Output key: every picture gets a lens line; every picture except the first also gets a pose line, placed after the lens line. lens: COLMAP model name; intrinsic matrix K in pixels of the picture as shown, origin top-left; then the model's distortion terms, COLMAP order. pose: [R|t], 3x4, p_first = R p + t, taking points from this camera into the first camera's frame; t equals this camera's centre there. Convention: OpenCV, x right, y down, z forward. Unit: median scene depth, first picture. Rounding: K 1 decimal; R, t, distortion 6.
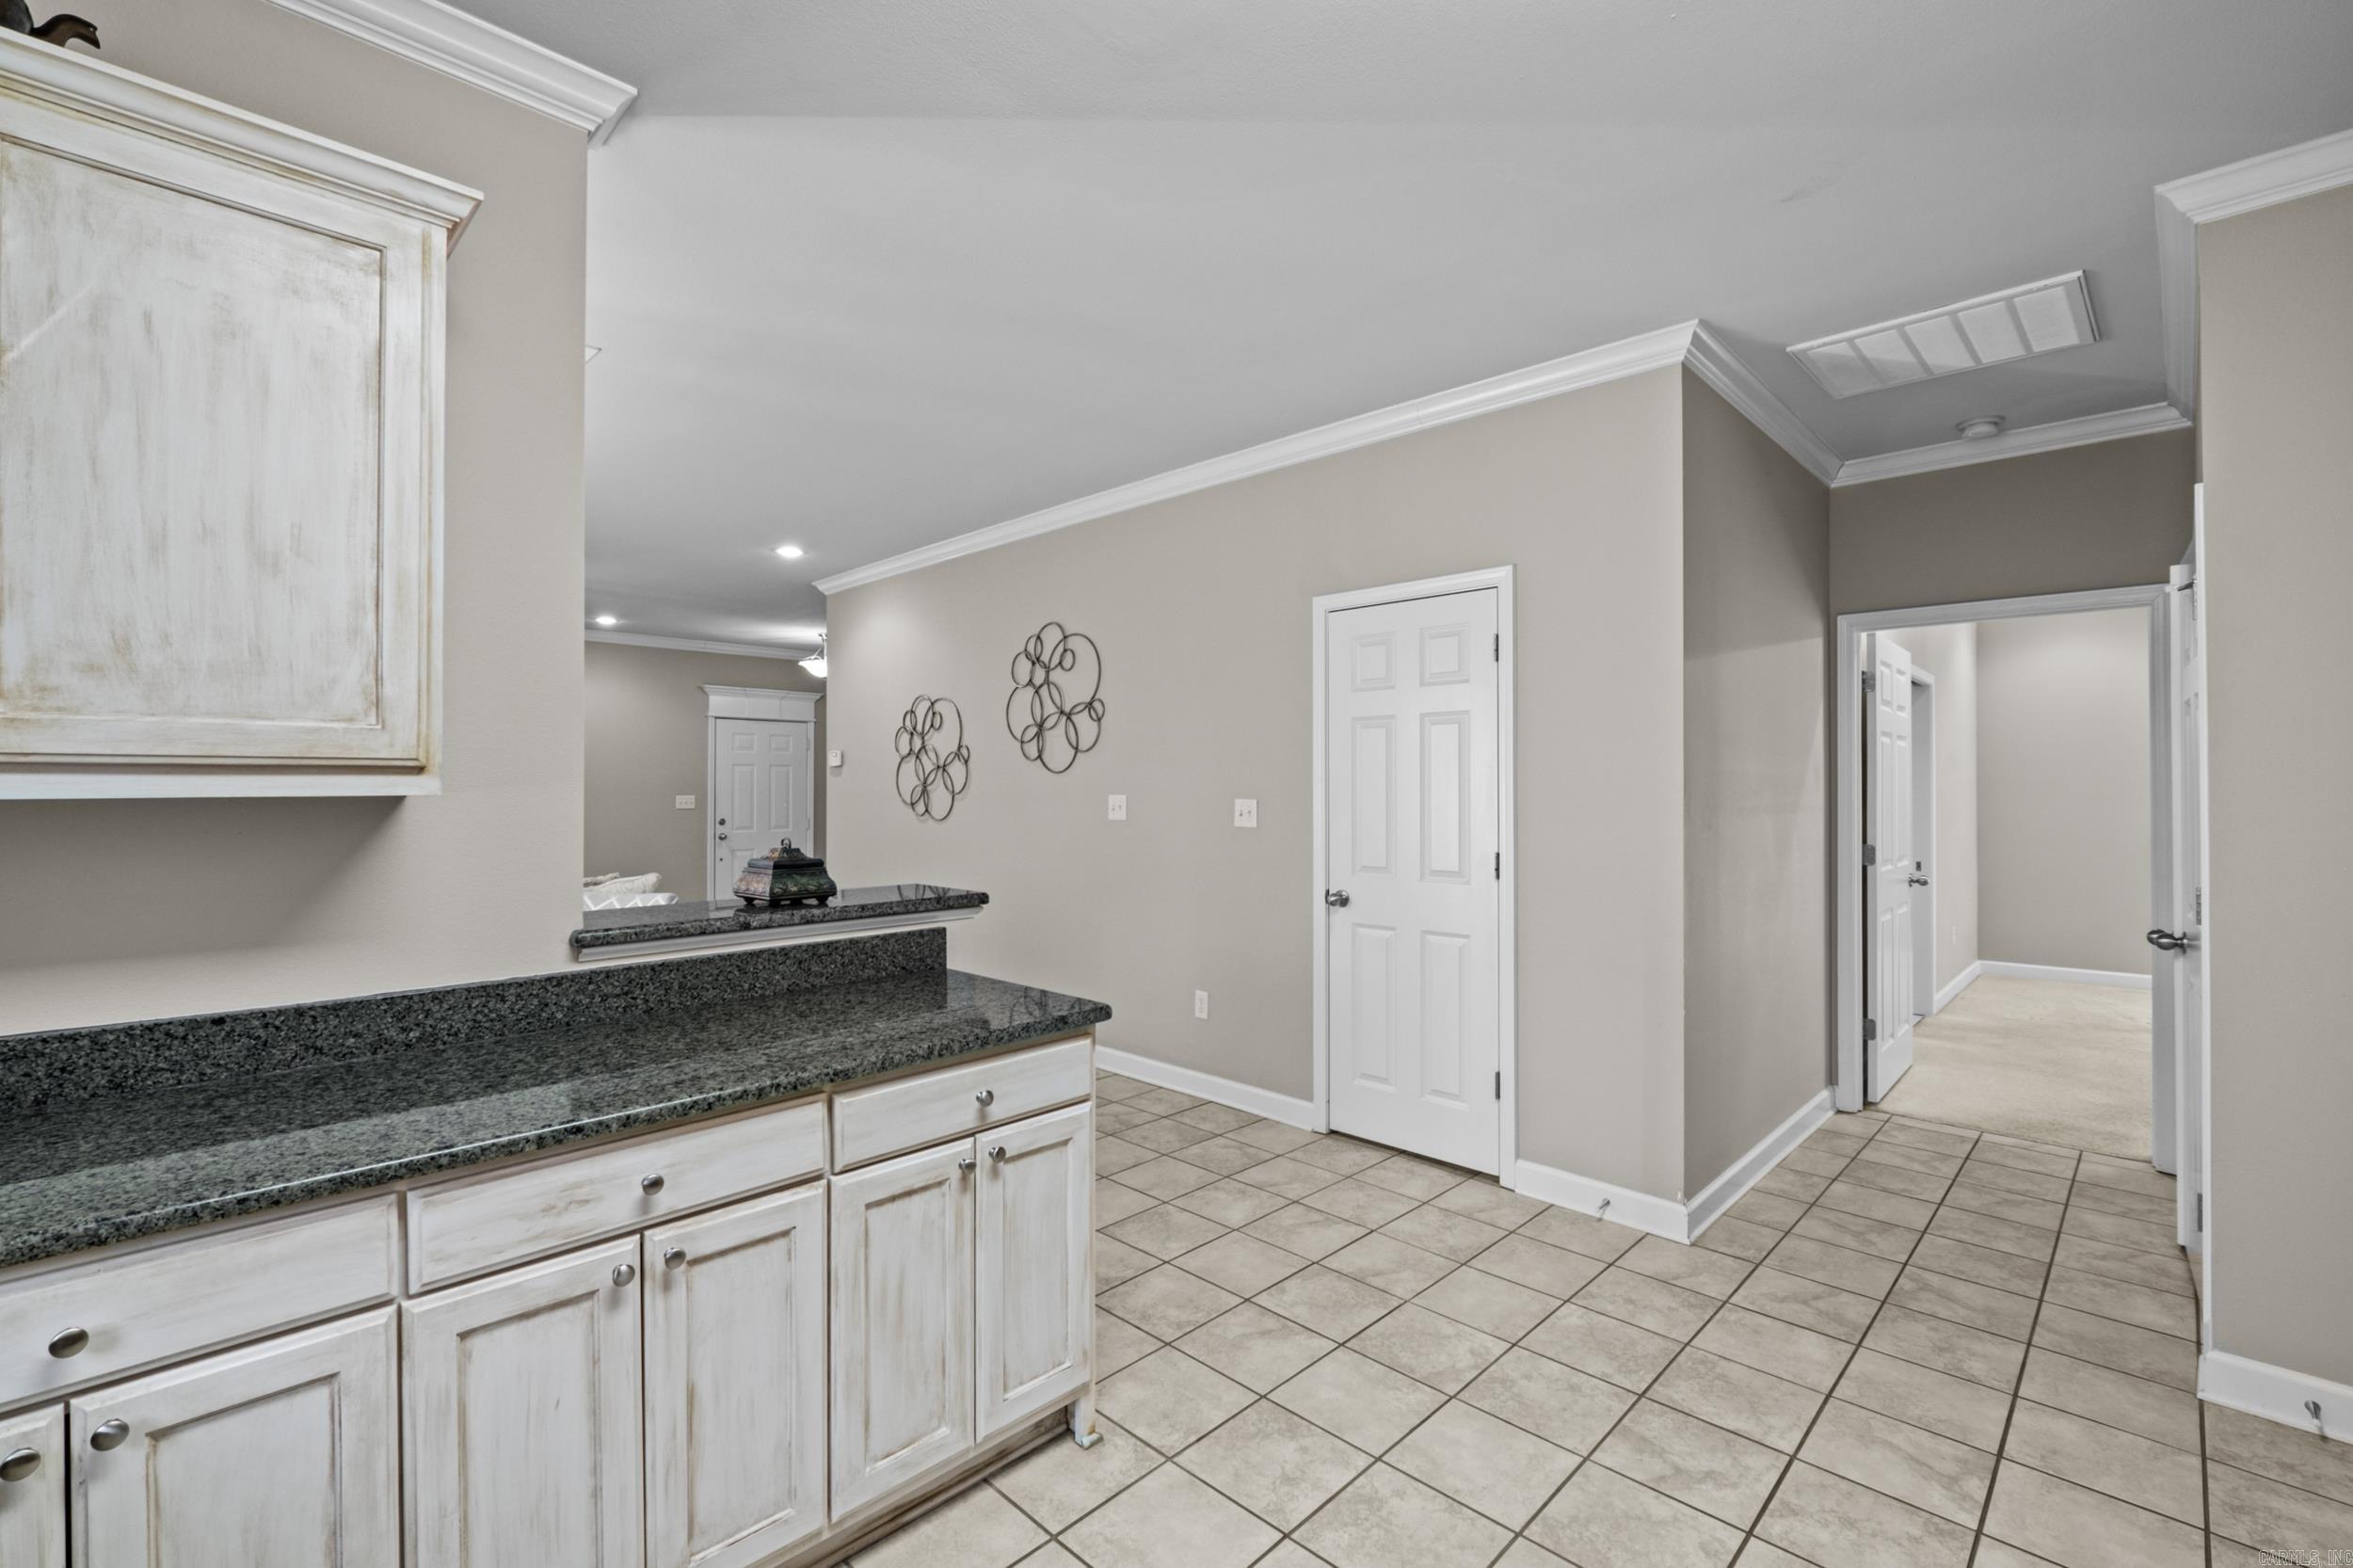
lens RADIAL K [[1027.8, 0, 1172.8], [0, 1027.8, 780.7], [0, 0, 1]] dist [-0.001366, -0.000203]
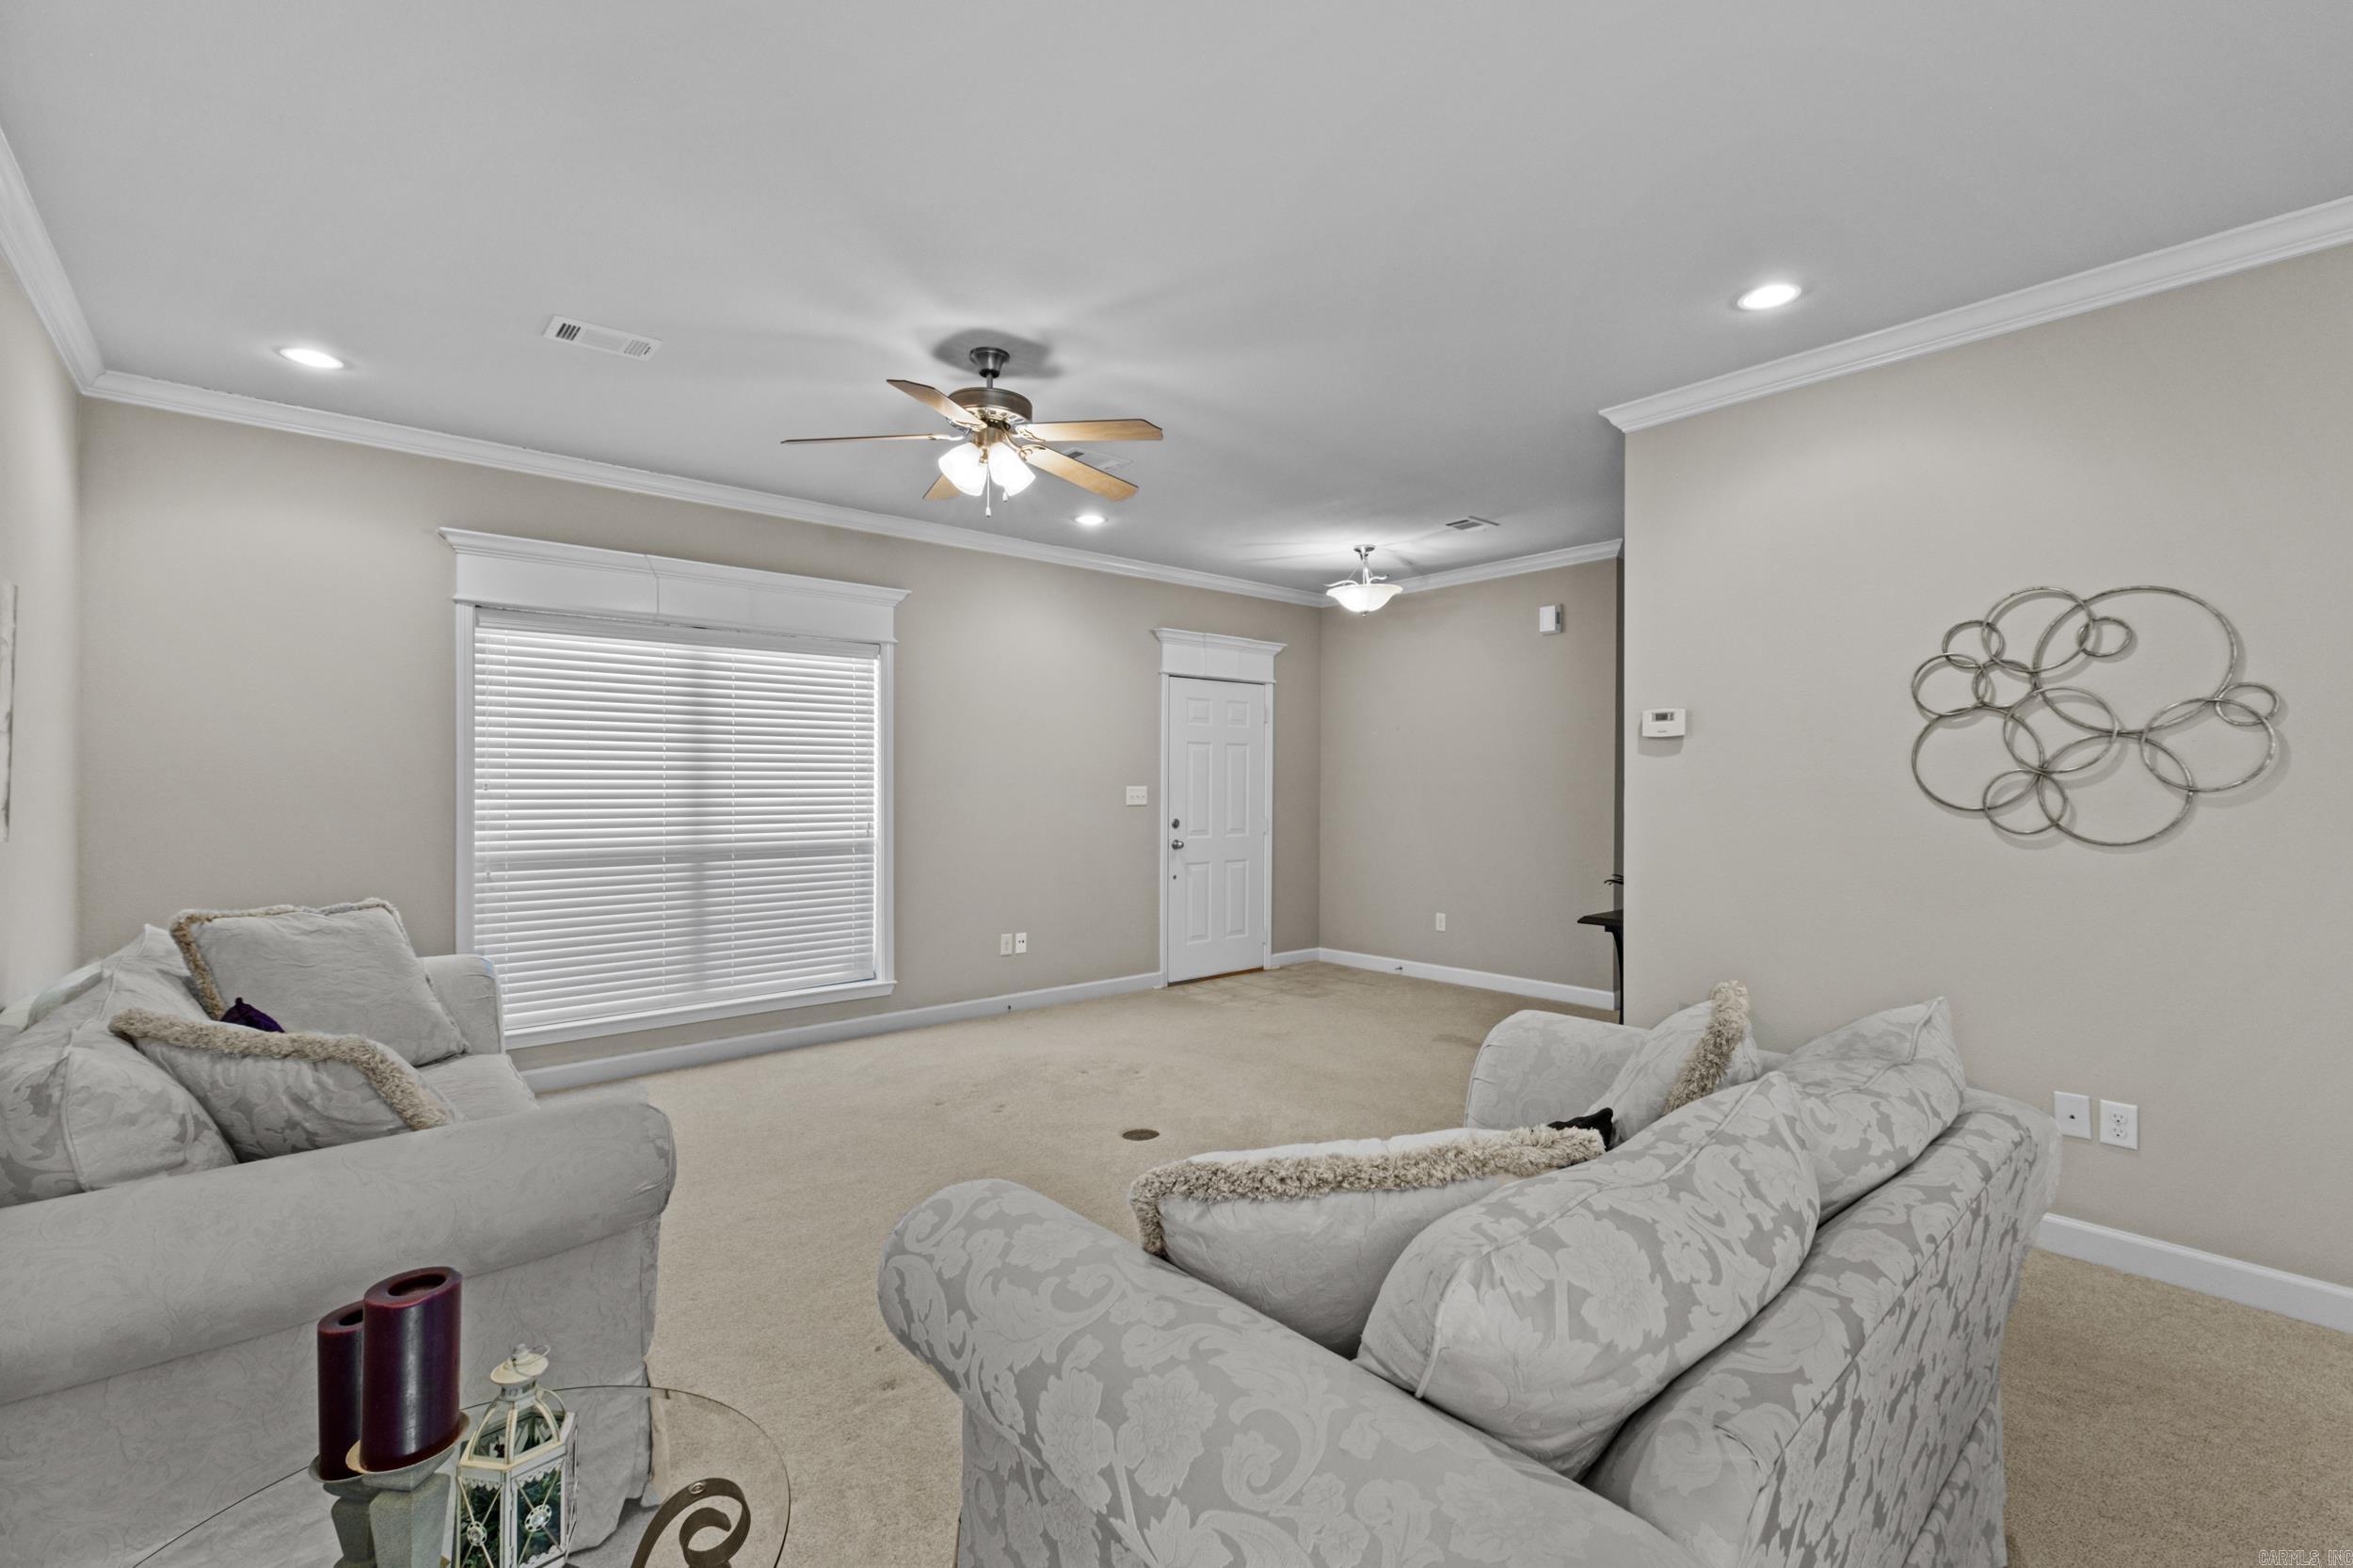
lens RADIAL K [[1019.6, 0, 1176.5], [0, 1019.6, 784.0], [0, 0, 1]] dist [0.000389, 0.000122]
pose [[0.996591, 0.006573, -0.082243, -1.070373], [-0.005467, 0.999892, 0.013664, 0.009359], [0.082324, -0.013168, 0.996519, 0.858139]]
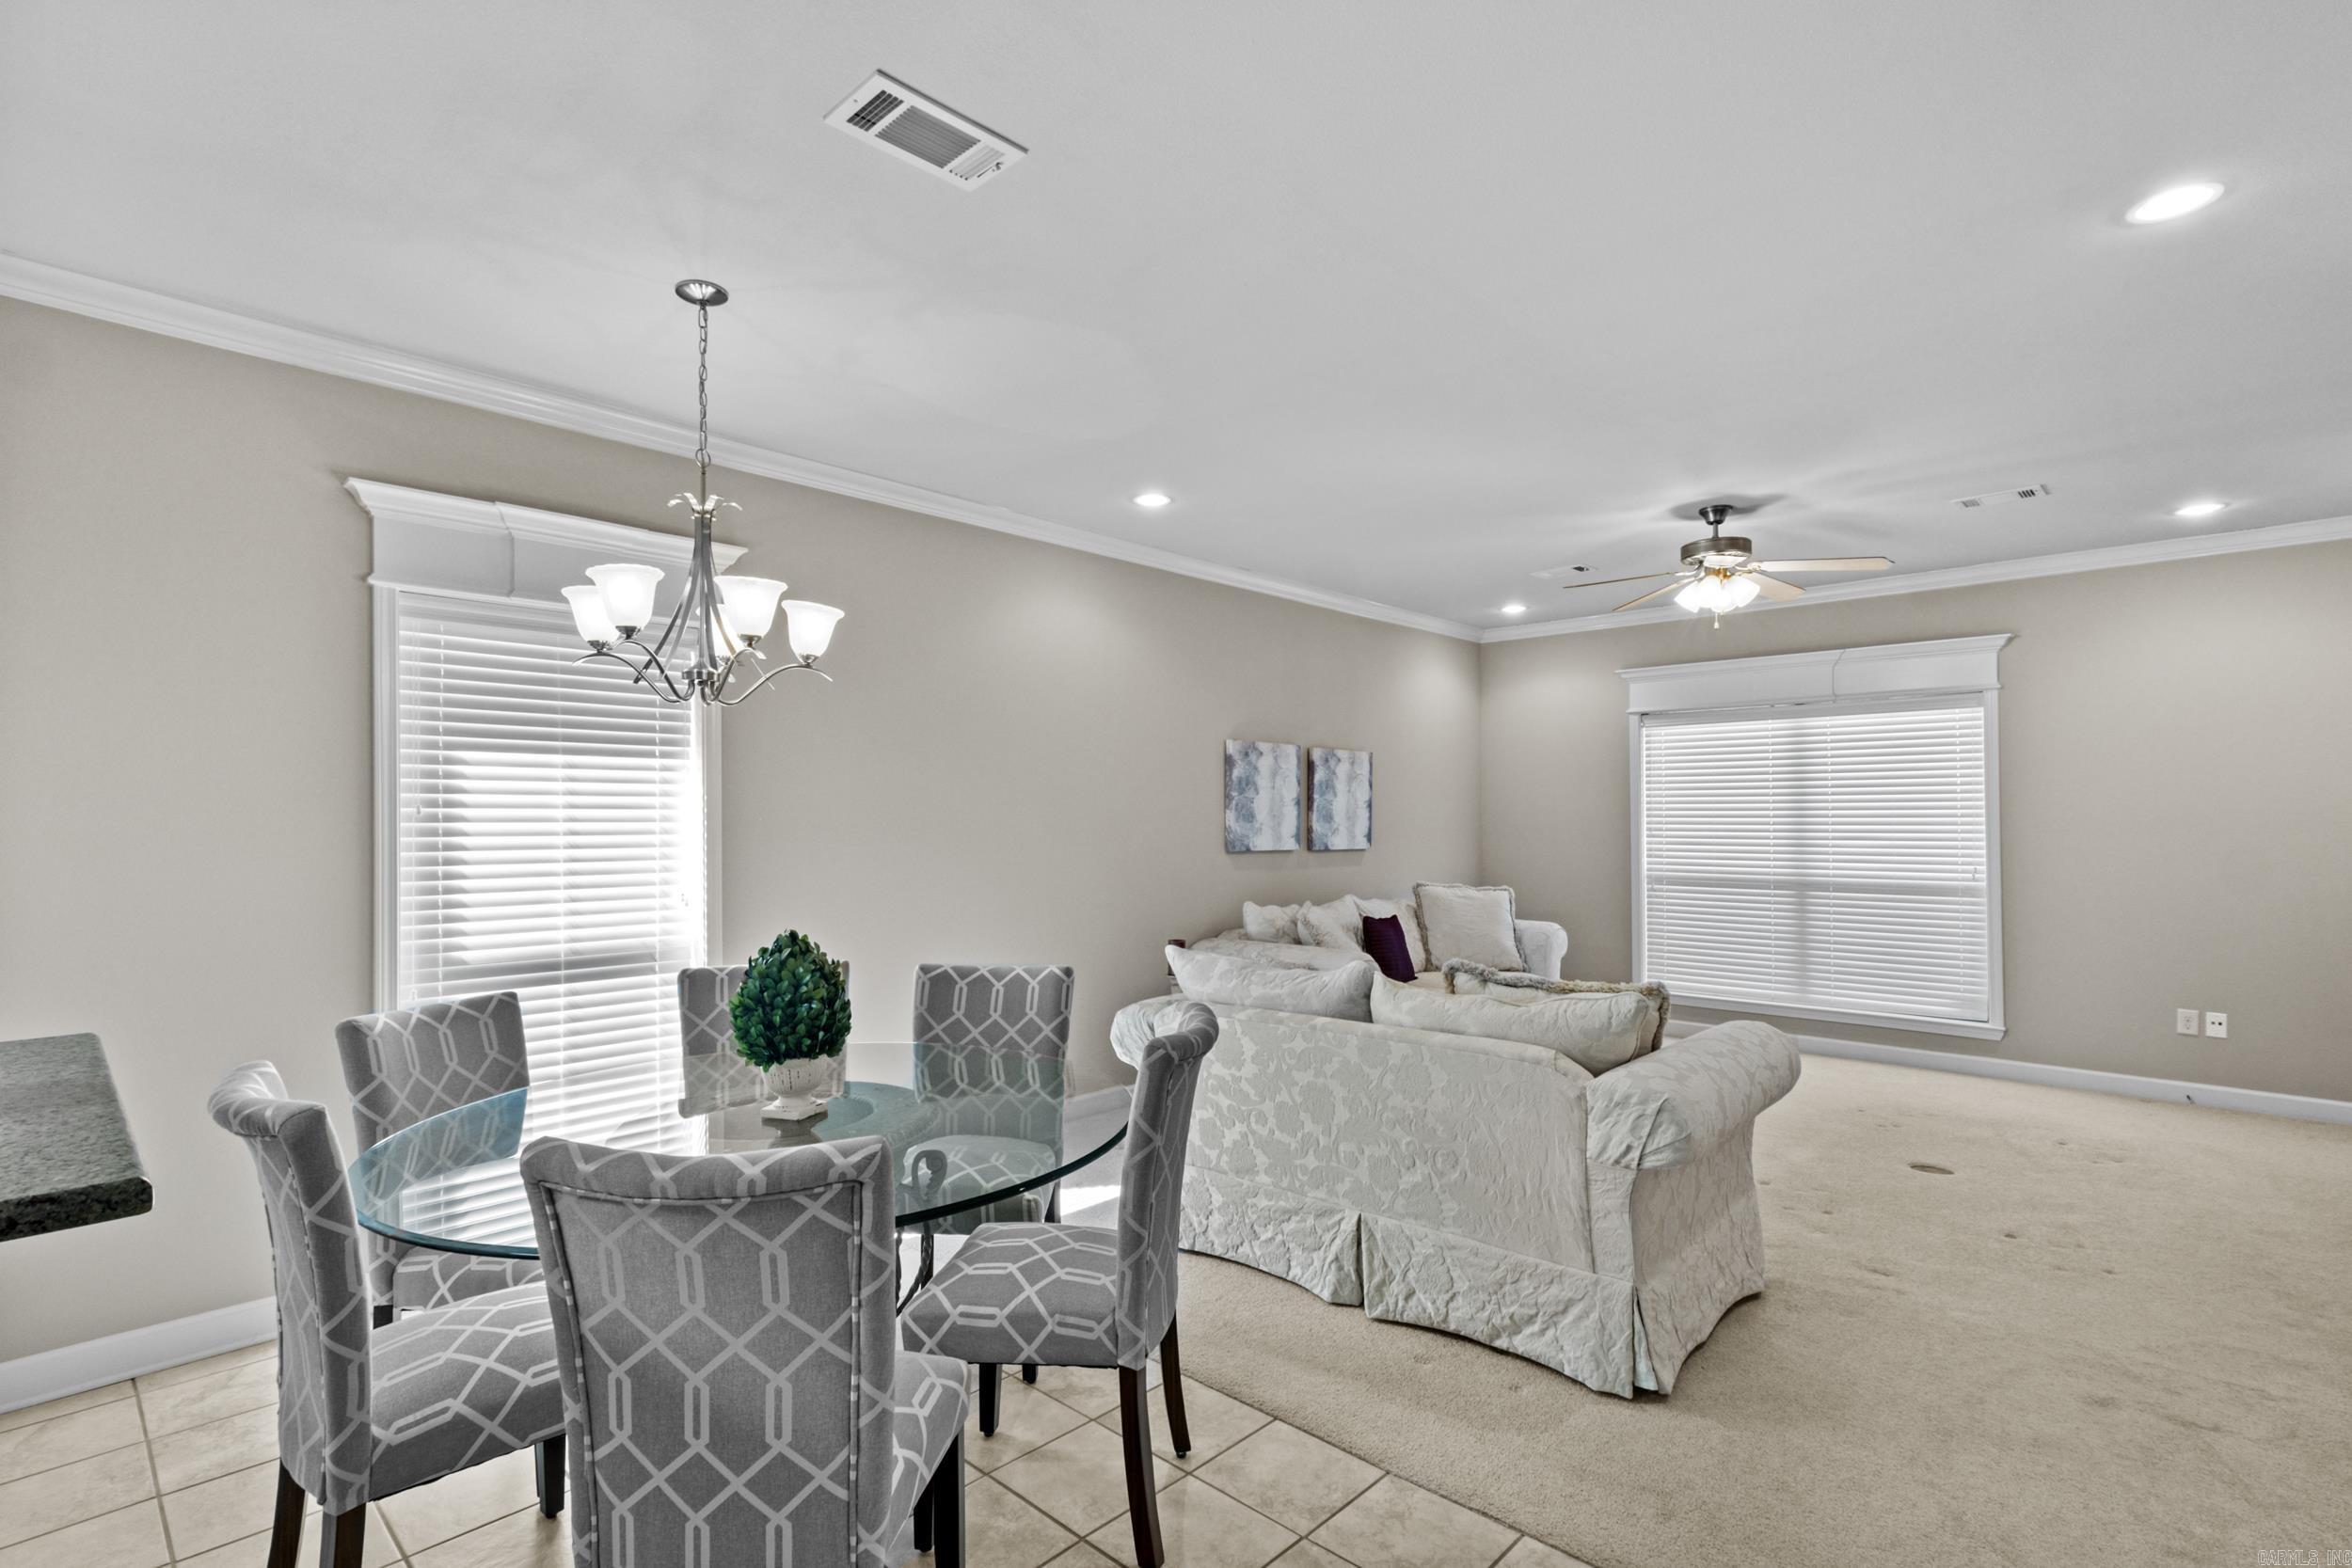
lens RADIAL K [[1087.1, 0, 1165.1], [0, 1087.1, 802.3], [0, 0, 1]] dist [0.009177, -0.000085]
pose [[0.011029, -0.014384, -0.999836, 0.048269], [0.010824, 0.999840, -0.014265, 0.001962], [0.999881, -0.010665, 0.011183, 1.092490]]
